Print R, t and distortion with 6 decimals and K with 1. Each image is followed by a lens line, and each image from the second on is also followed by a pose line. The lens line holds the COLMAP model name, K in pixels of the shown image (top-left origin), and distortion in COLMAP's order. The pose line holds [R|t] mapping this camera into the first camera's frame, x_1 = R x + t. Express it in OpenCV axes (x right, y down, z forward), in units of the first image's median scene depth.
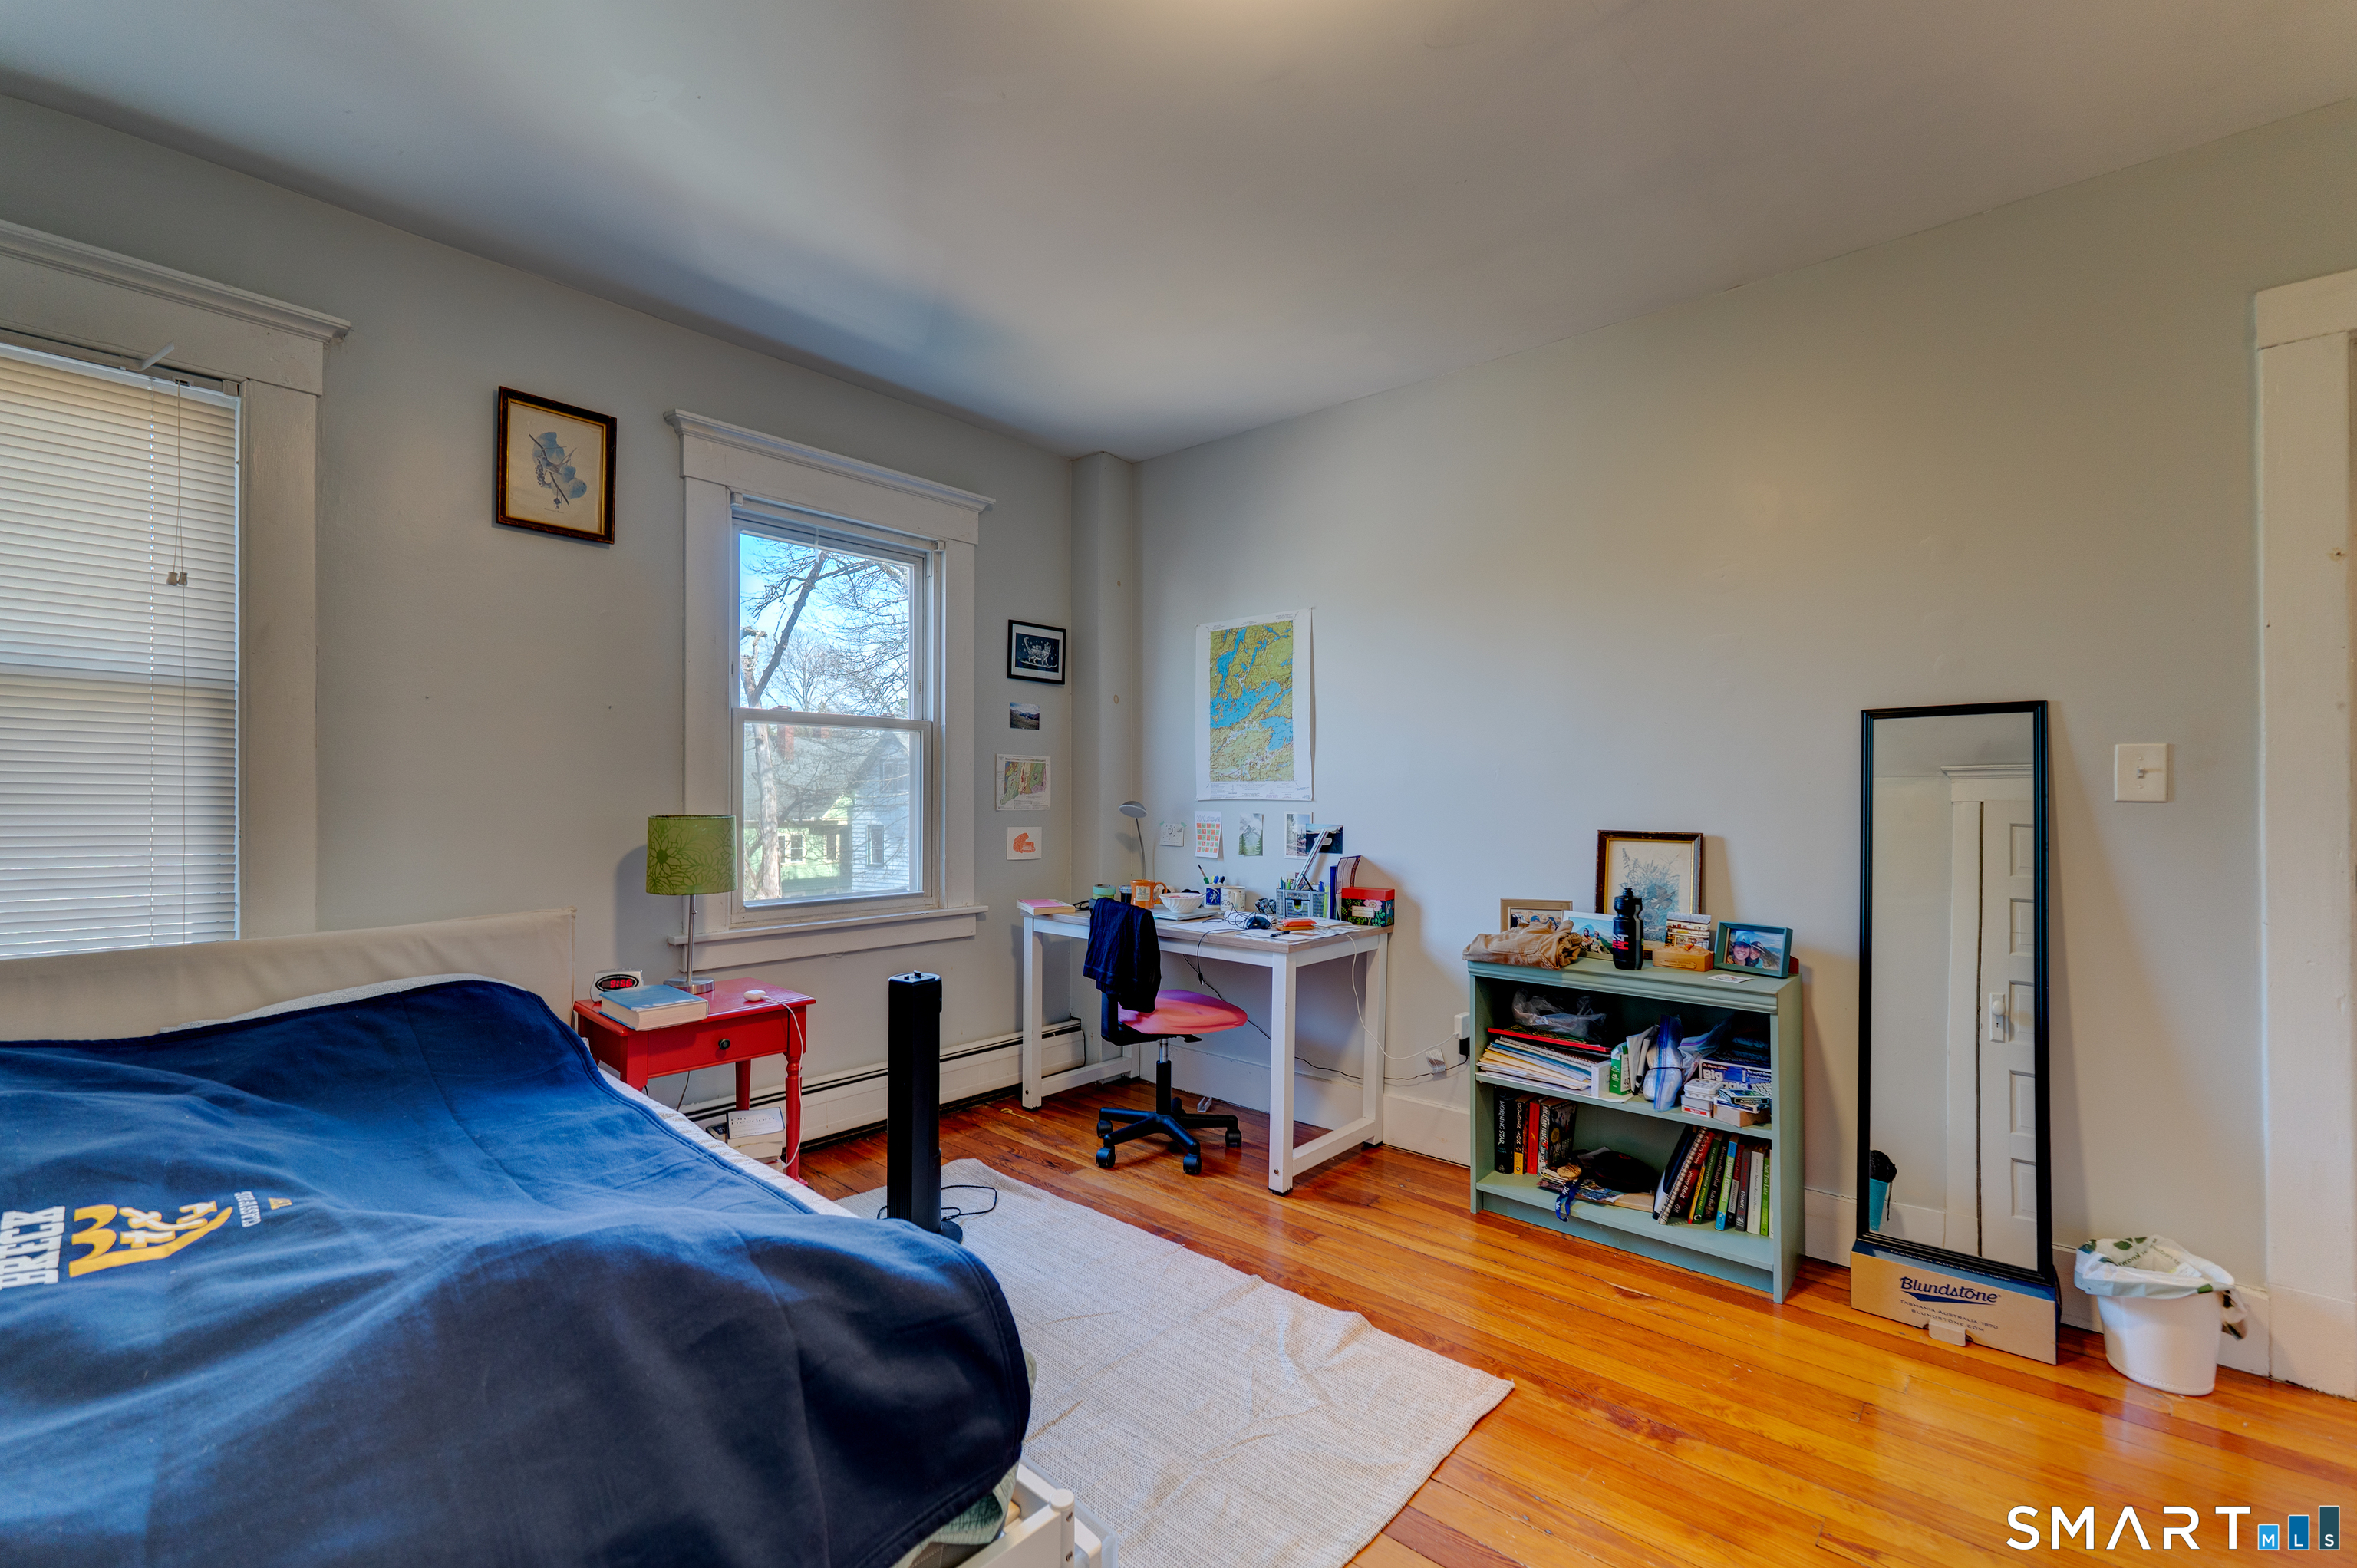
lens RADIAL K [[982.7, 0, 1180.1], [0, 982.7, 802.2], [0, 0, 1]] dist [0.000336, -0.000119]
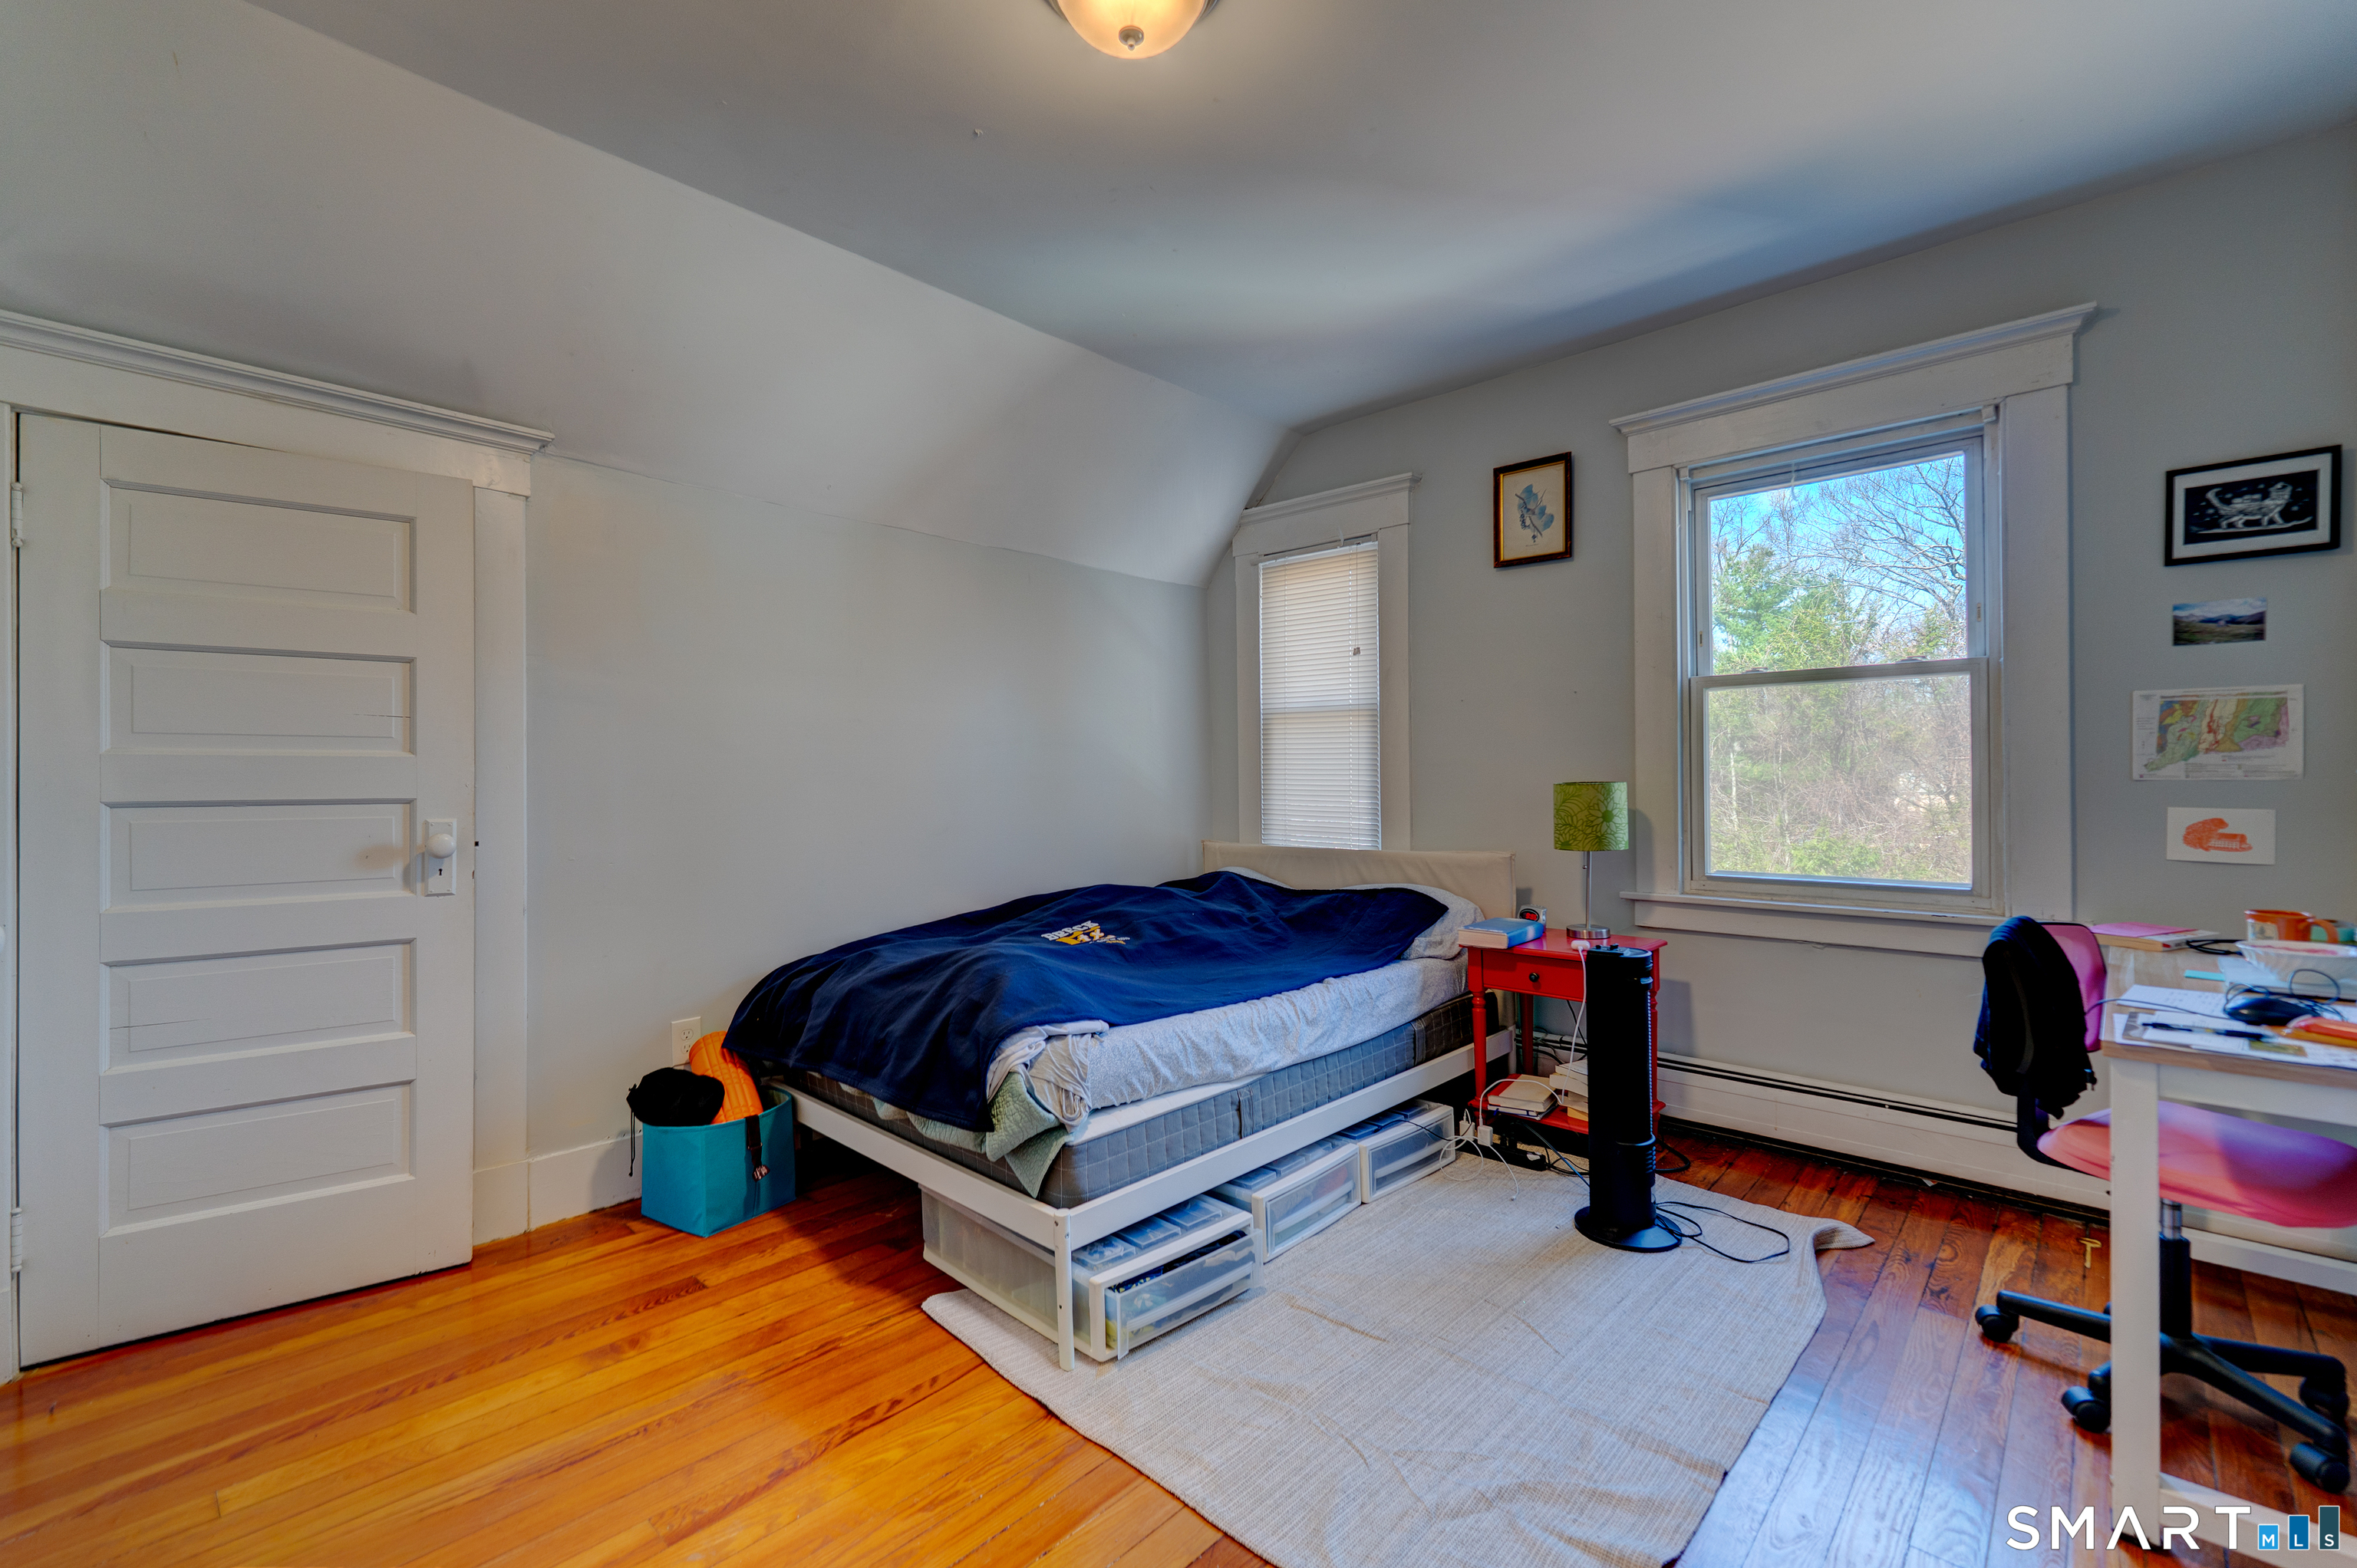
lens RADIAL K [[991.9, 0, 1175.4], [0, 991.9, 771.8], [0, 0, 1]] dist [0.006429, -0.000192]
pose [[-0.025731, -0.002494, -0.999666, 0.506499], [0.006090, 0.999978, -0.002652, 0.001198], [0.999650, -0.006156, -0.025715, 0.422190]]
